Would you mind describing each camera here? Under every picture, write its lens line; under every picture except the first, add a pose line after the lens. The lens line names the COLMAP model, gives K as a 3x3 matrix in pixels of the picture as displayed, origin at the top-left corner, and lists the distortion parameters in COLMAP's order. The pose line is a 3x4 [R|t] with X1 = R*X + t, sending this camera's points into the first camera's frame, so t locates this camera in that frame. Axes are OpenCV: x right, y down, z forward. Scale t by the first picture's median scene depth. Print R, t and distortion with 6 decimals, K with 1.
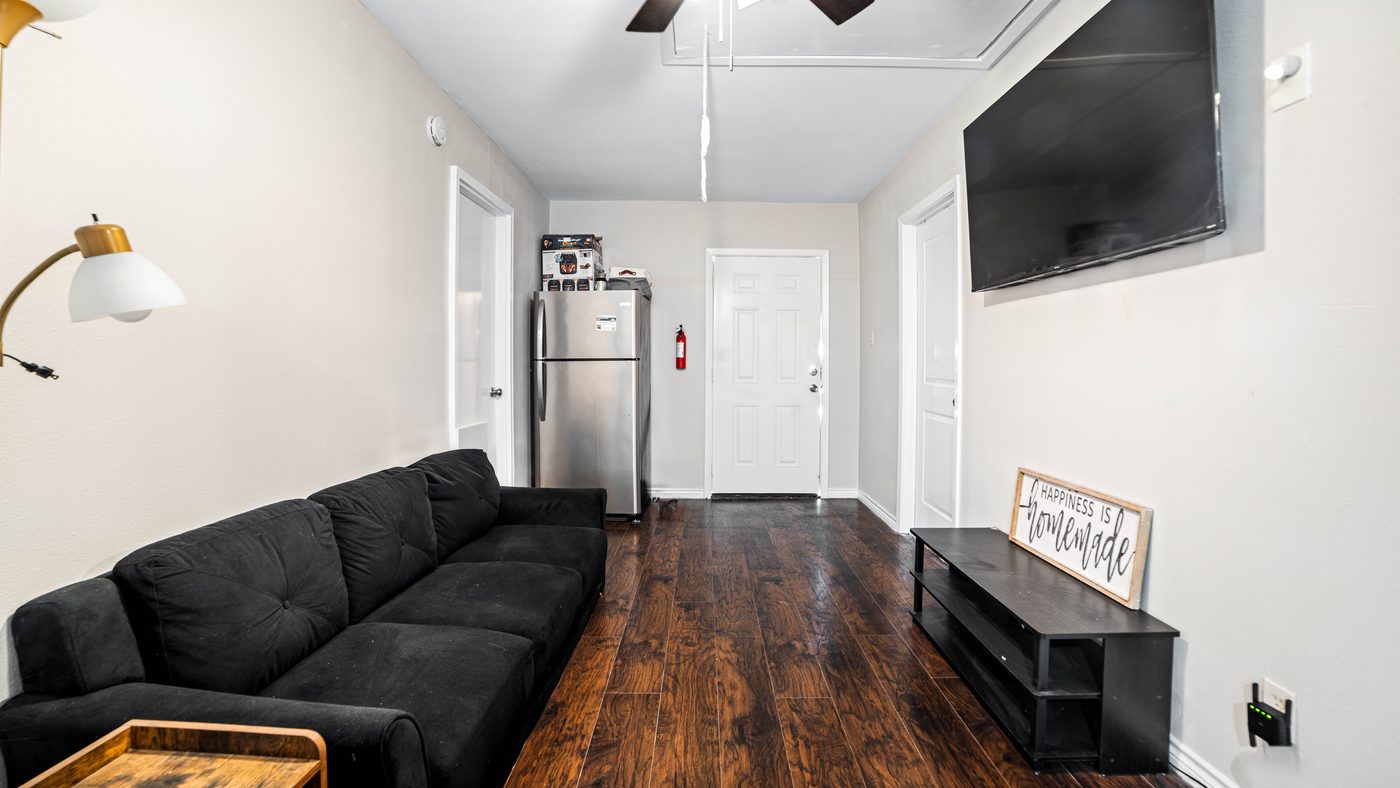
lens RADIAL K [[575.6, 0, 700.2], [0, 575.6, 369.3], [0, 0, 1]] dist [-0.100626, 0.032145]
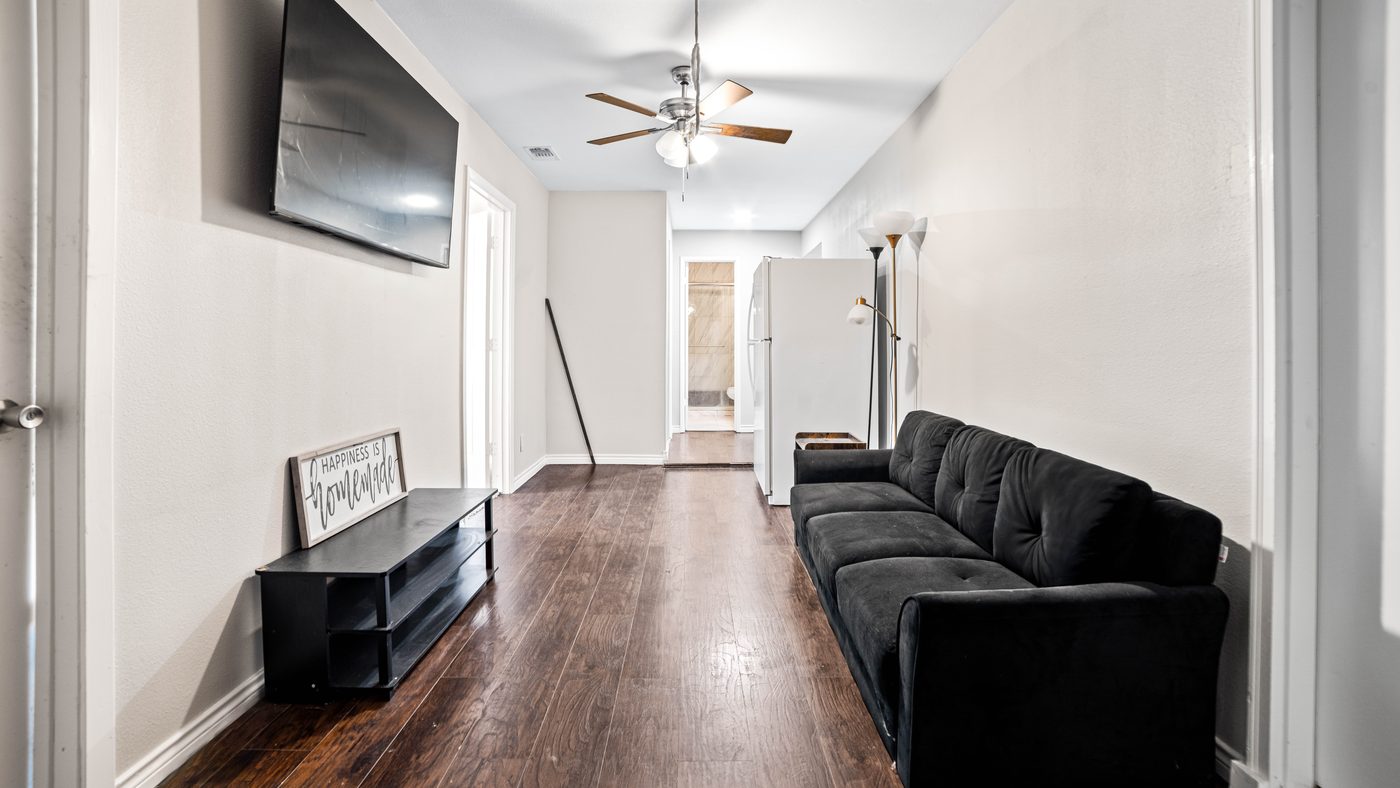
lens RADIAL K [[575.6, 0, 700.2], [0, 575.6, 369.3], [0, 0, 1]] dist [-0.100626, 0.032145]
pose [[-0.999751, 0.007438, -0.021029, 0.010268], [0.006405, 0.998789, 0.048772, 0.018948], [0.021367, 0.048625, -0.998589, 2.094740]]
